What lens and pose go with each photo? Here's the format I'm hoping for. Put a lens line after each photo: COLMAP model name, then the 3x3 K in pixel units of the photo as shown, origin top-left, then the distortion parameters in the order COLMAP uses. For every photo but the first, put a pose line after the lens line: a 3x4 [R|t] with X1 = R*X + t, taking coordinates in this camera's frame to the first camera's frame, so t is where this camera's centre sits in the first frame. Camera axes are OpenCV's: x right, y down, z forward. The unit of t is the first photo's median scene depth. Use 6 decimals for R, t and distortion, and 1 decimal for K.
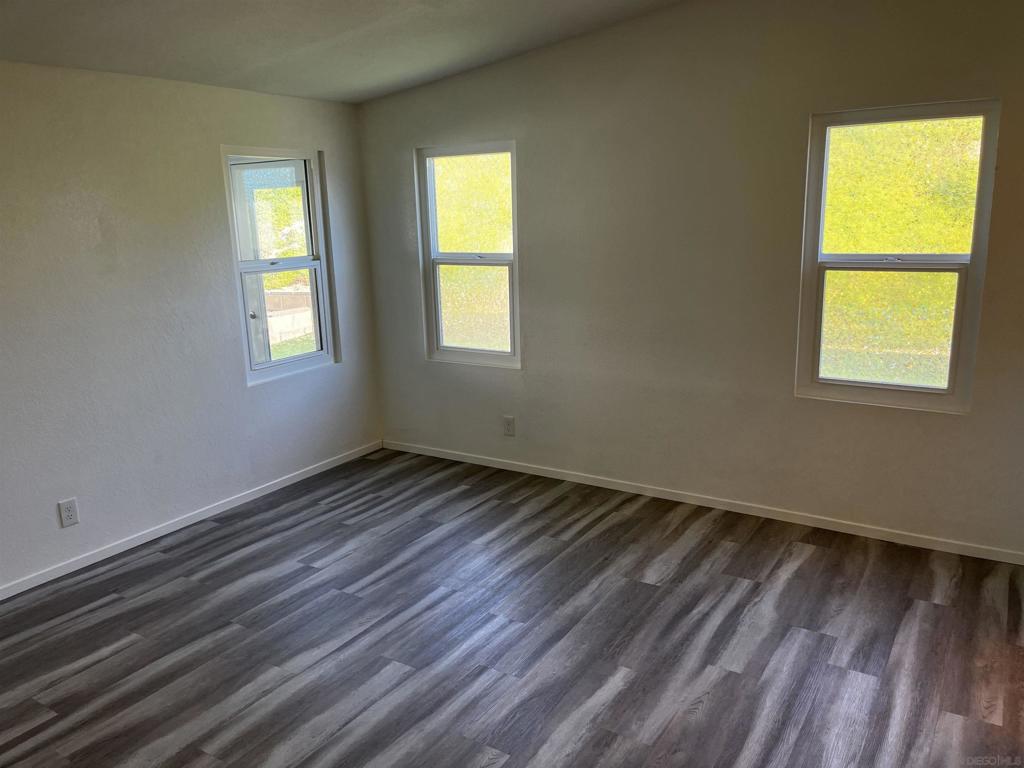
lens RADIAL K [[783.0, 0, 510.2], [0, 783.0, 379.0], [0, 0, 1]] dist [0.070530, -0.090178]
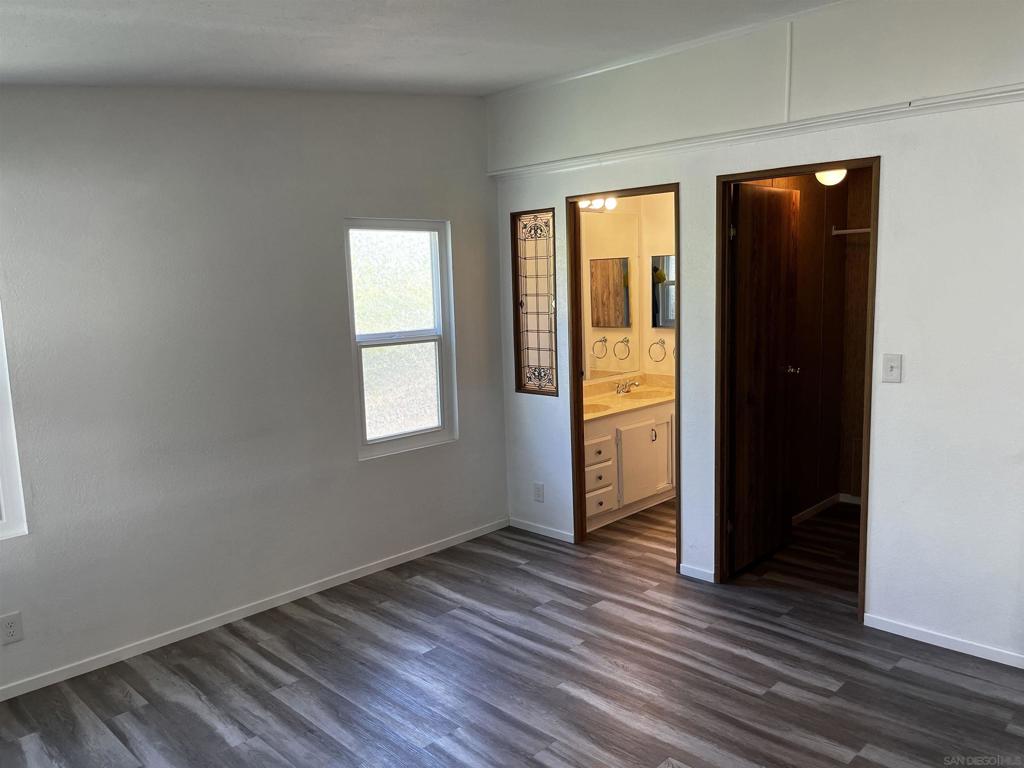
lens RADIAL K [[783.0, 0, 510.2], [0, 783.0, 379.0], [0, 0, 1]] dist [0.070530, -0.090178]
pose [[0.209225, -0.100619, 0.972677, -0.696376], [0.232780, 0.971223, 0.050397, -0.101174], [-0.949757, 0.215876, 0.226626, 0.537734]]
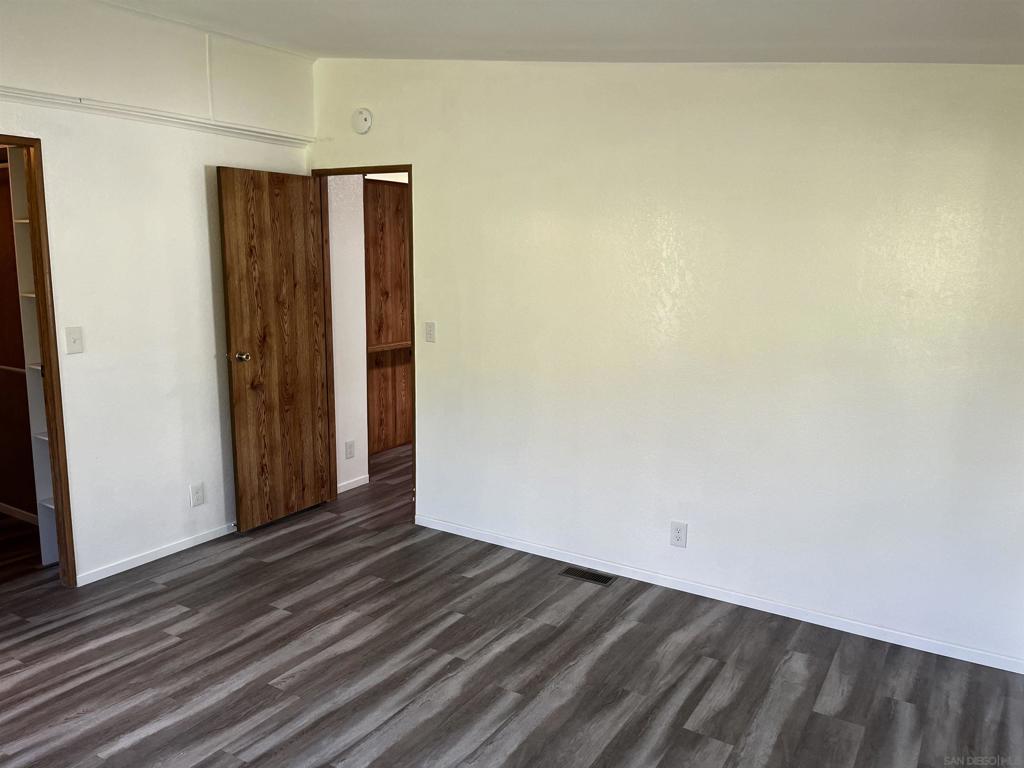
lens RADIAL K [[783.0, 0, 510.2], [0, 783.0, 379.0], [0, 0, 1]] dist [0.070530, -0.090178]
pose [[-0.999704, 0.024126, -0.003241, -0.250505], [0.021218, 0.928892, 0.369744, -0.275629], [0.011931, 0.369565, -0.929128, 1.272221]]
